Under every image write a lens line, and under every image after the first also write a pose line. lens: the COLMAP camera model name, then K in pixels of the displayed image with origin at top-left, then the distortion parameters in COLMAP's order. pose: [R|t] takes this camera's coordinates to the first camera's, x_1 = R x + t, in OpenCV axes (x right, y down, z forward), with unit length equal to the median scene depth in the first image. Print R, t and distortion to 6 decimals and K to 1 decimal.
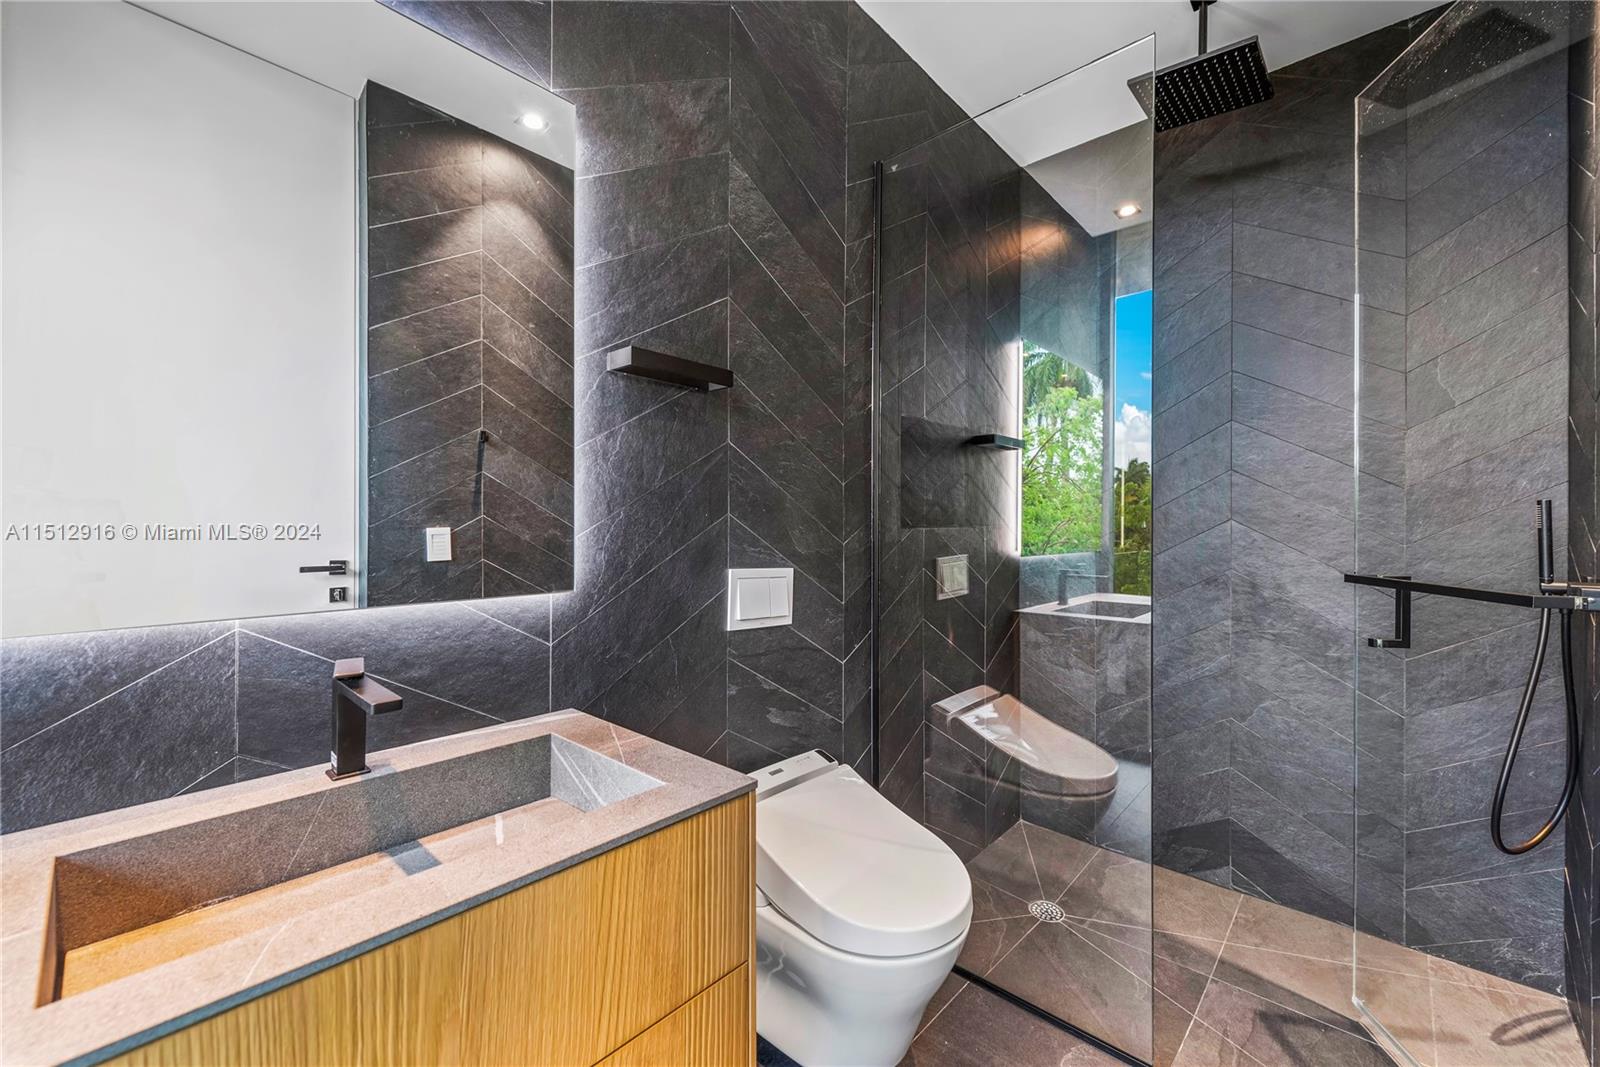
lens RADIAL K [[648.8, 0, 771.4], [0, 648.8, 530.4], [0, 0, 1]] dist [0.000635, 0.000146]
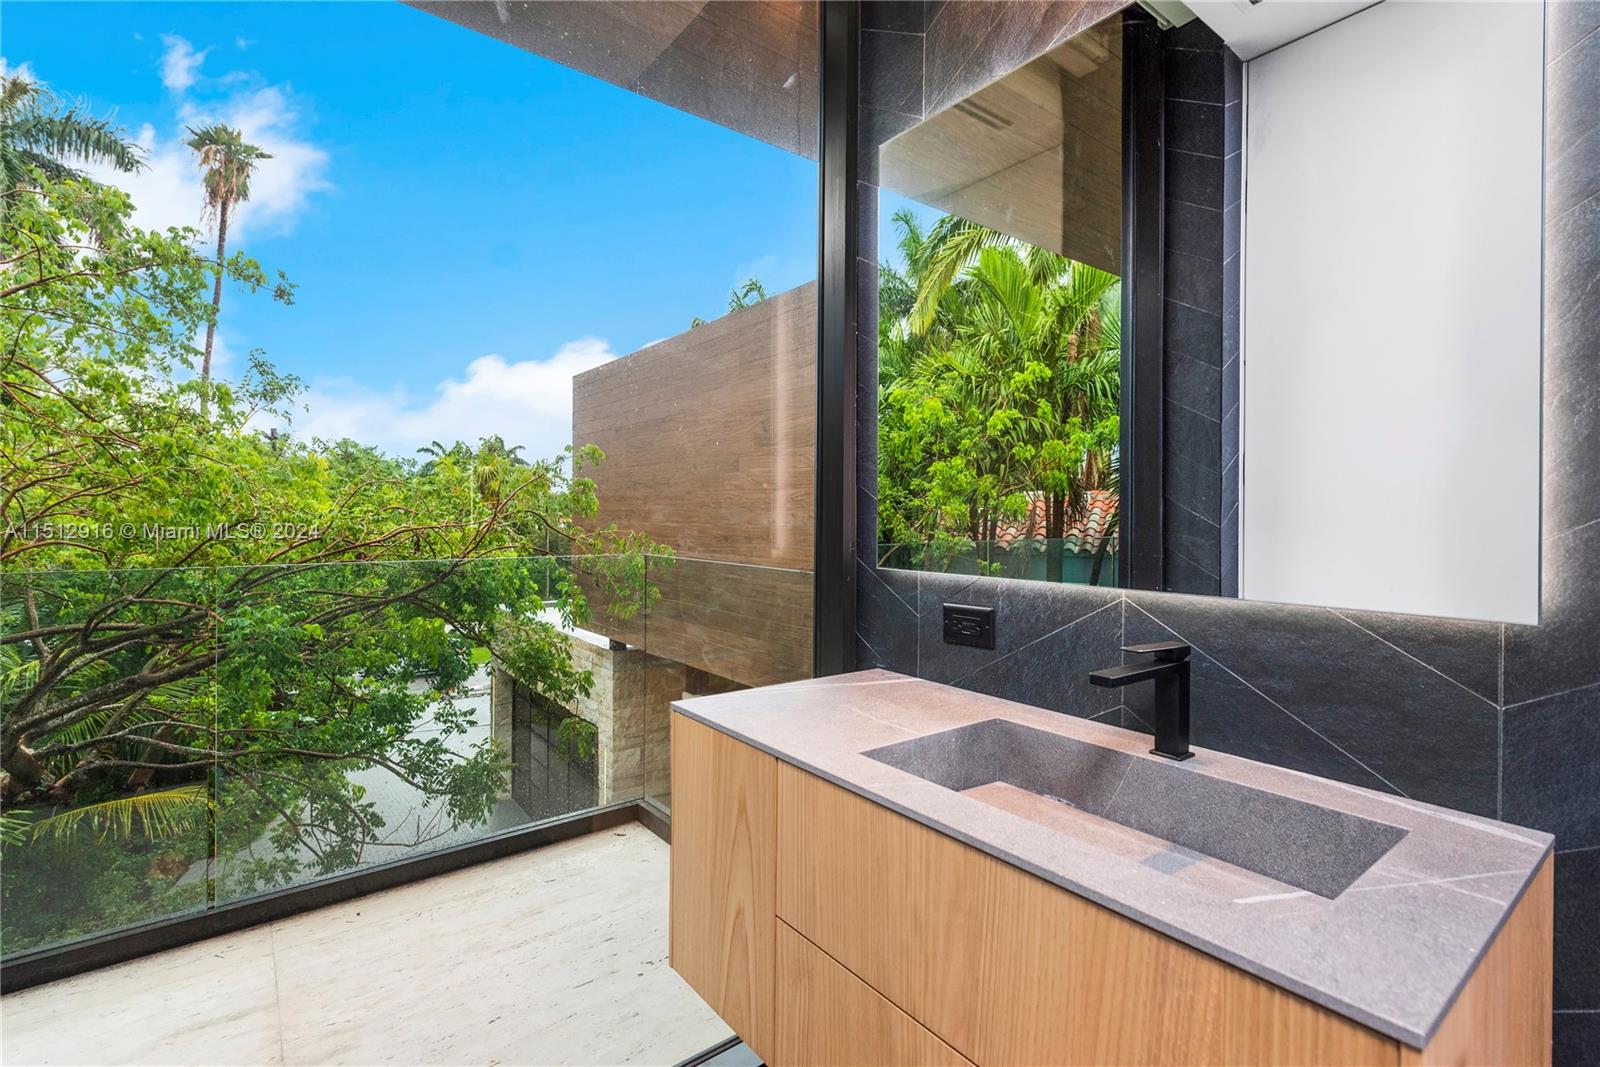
lens RADIAL K [[729.5, 0, 800.5], [0, 729.5, 514.1], [0, 0, 1]] dist [0.000508, 0.000155]
pose [[-0.155242, 0.008624, -0.987839, 0.545917], [-0.003519, 0.999951, 0.009283, -0.011261], [0.987870, 0.004917, -0.155204, 0.582772]]
